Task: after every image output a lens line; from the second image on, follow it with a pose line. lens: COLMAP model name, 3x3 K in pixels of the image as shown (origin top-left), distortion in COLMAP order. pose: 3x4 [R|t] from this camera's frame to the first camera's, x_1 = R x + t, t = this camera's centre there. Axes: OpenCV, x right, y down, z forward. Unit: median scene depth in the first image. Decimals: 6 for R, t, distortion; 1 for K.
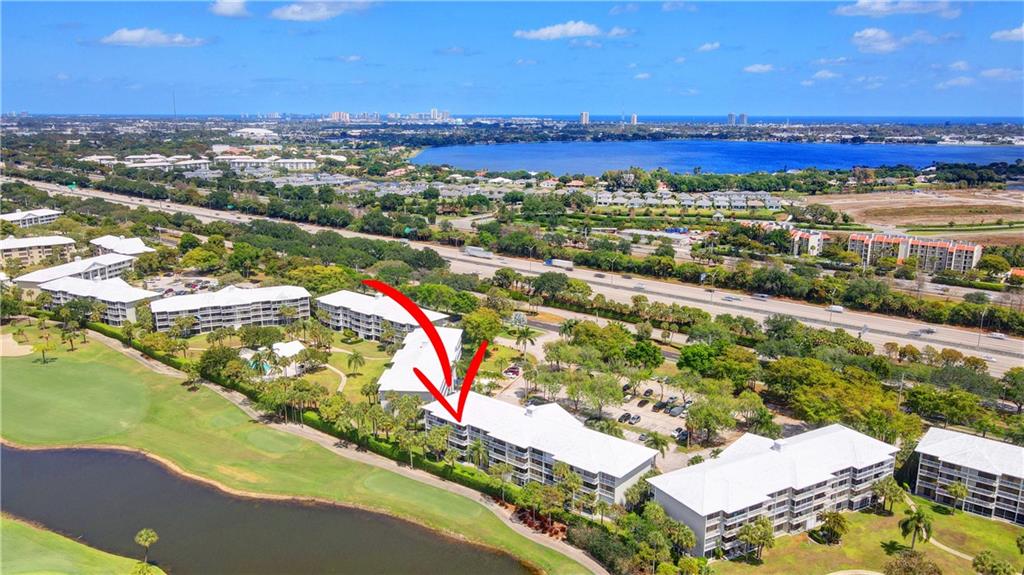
lens RADIAL K [[754.1, 0, 518.0], [0, 754.1, 314.5], [0, 0, 1]] dist [-0.006014, 0.032870]
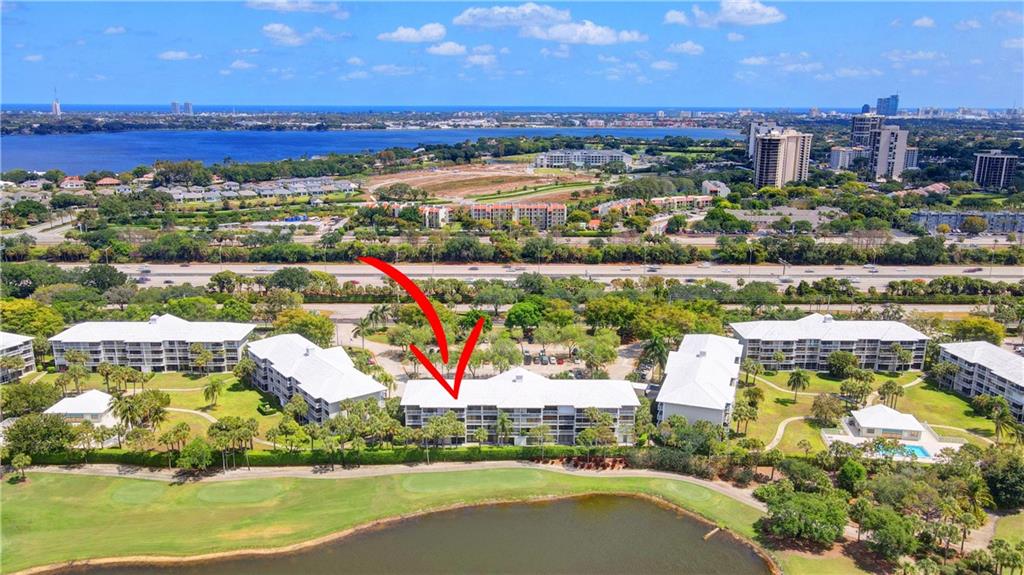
lens RADIAL K [[754.1, 0, 510.4], [0, 754.1, 285.8], [0, 0, 1]] dist [-0.006014, 0.032870]
pose [[0.760065, -0.154229, 0.631281, -0.175754], [0.168054, 0.985033, 0.038317, -0.011577], [-0.627742, 0.076966, 0.774607, 0.044056]]
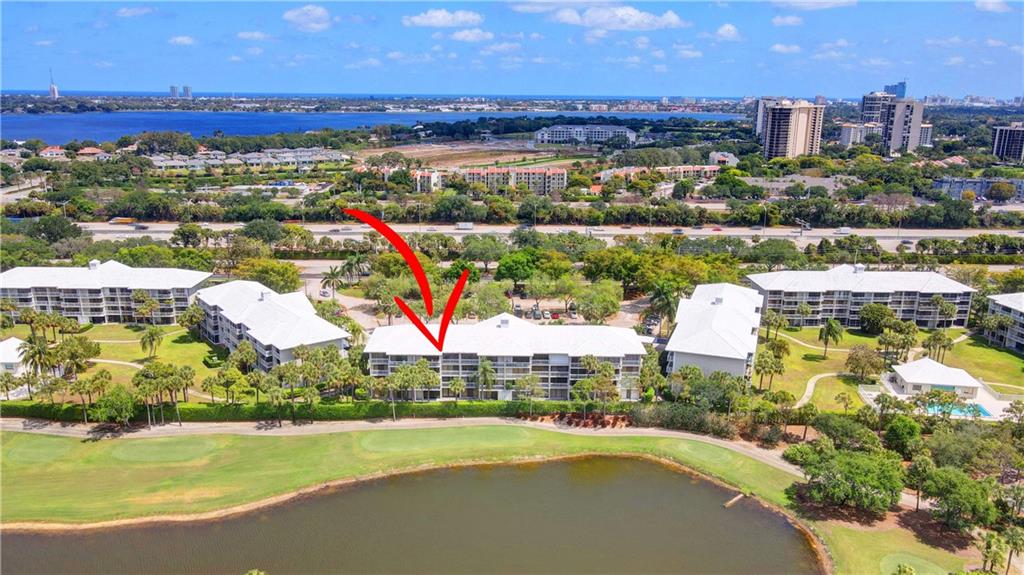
lens RADIAL K [[754.1, 0, 509.9], [0, 754.1, 284.8], [0, 0, 1]] dist [-0.006014, 0.032870]
pose [[0.763111, -0.158056, 0.626641, -0.147121], [0.163679, 0.985286, 0.049192, 0.010815], [-0.625196, 0.065029, 0.777754, 0.075219]]
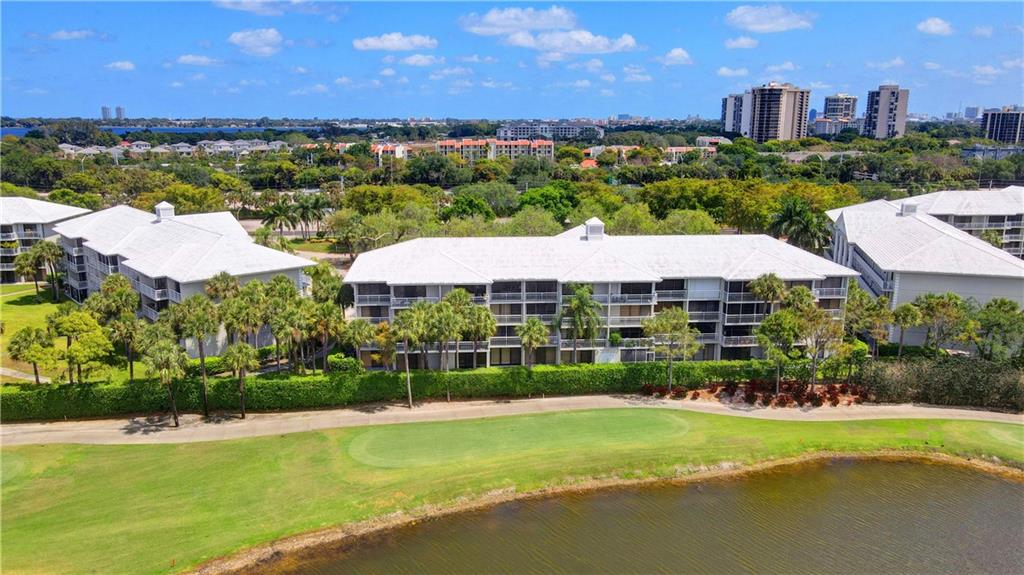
lens RADIAL K [[754.1, 0, 506.0], [0, 754.1, 284.3], [0, 0, 1]] dist [-0.006014, 0.032870]
pose [[0.718291, -0.154702, 0.678325, -0.102489], [0.185893, 0.982195, 0.027159, 0.037717], [-0.670449, 0.106587, 0.734259, 0.179692]]
